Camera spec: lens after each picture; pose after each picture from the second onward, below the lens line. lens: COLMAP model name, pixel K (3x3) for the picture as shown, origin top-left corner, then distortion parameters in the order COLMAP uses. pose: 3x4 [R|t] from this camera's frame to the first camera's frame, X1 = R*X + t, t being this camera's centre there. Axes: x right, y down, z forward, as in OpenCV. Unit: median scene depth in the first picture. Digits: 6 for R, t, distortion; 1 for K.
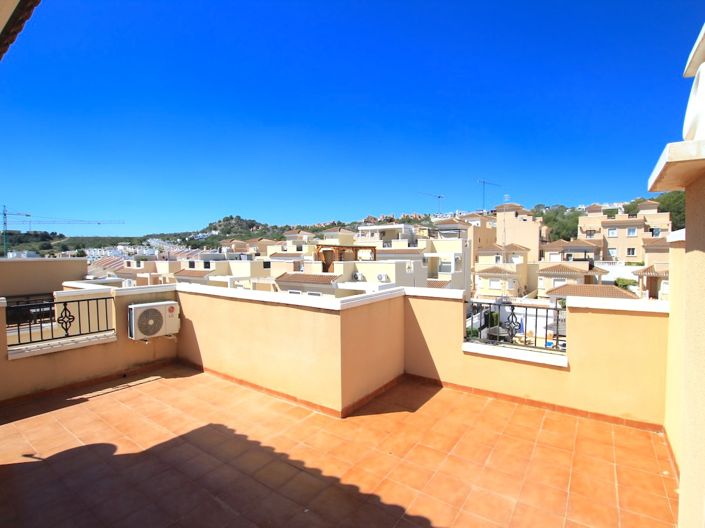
lens RADIAL K [[351.3, 0, 352.5], [0, 351.3, 264.0], [0, 0, 1]] dist [-0.025776, 0.000952]
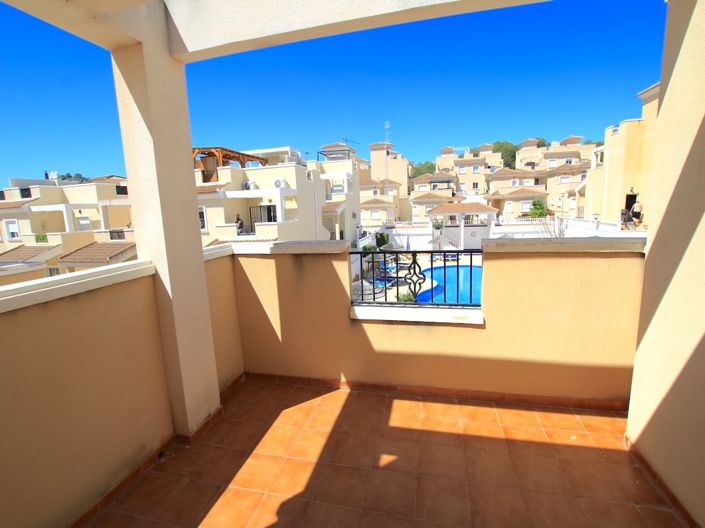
lens RADIAL K [[326.9, 0, 353.2], [0, 326.9, 257.8], [0, 0, 1]] dist [-0.021025, 0.000167]
pose [[0.929228, -0.089284, 0.358558, -0.026343], [0.048250, 0.991379, 0.121819, 0.065734], [-0.366343, -0.095897, 0.925525, 0.094769]]
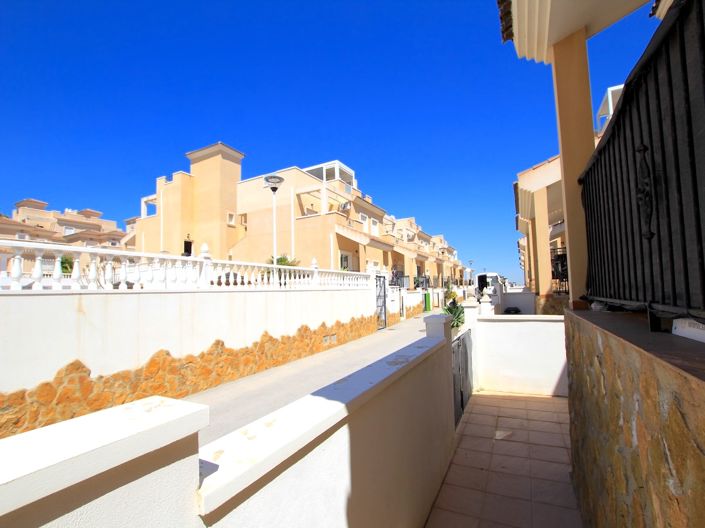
lens RADIAL K [[327.0, 0, 354.4], [0, 327.0, 279.4], [0, 0, 1]] dist [-0.025007, -0.000252]
pose [[-0.130941, 0.055385, 0.989842, 0.007593], [0.066407, 0.996686, -0.046983, 0.160491], [-0.989164, 0.059580, -0.134185, 0.220938]]
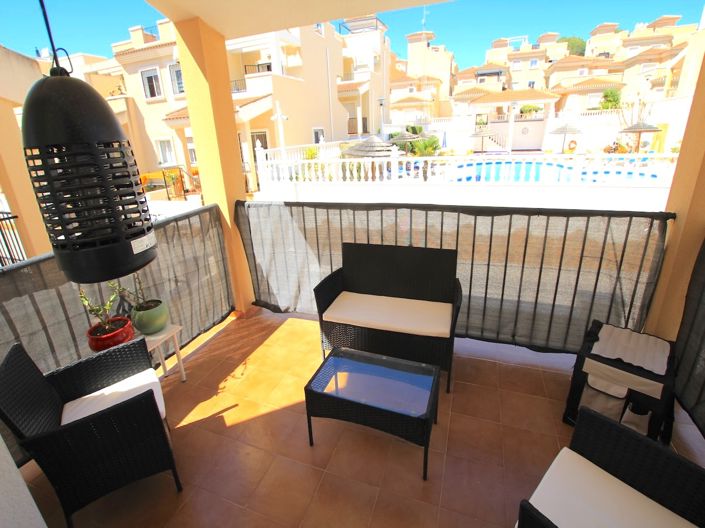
lens RADIAL K [[329.2, 0, 353.5], [0, 329.2, 245.2], [0, 0, 1]] dist [-0.022233, 0.000227]
pose [[0.963338, -0.123044, 0.238413, 0.010686], [0.049372, 0.954760, 0.293251, 0.130521], [-0.263710, -0.270728, 0.925831, 0.139575]]
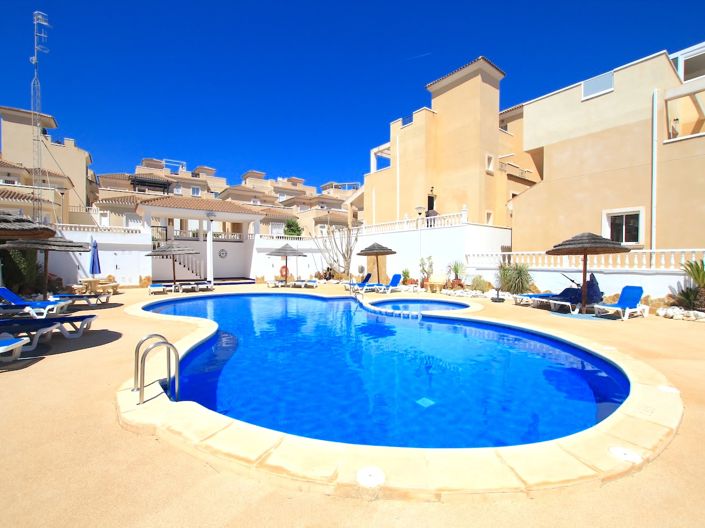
lens RADIAL K [[324.9, 0, 354.9], [0, 324.9, 272.4], [0, 0, 1]] dist [-0.023467, 0.000073]
pose [[0.314432, -0.025009, 0.948950, 0.132493], [0.025545, 0.999514, 0.017878, 0.144652], [-0.948936, 0.018620, 0.314918, 0.386289]]
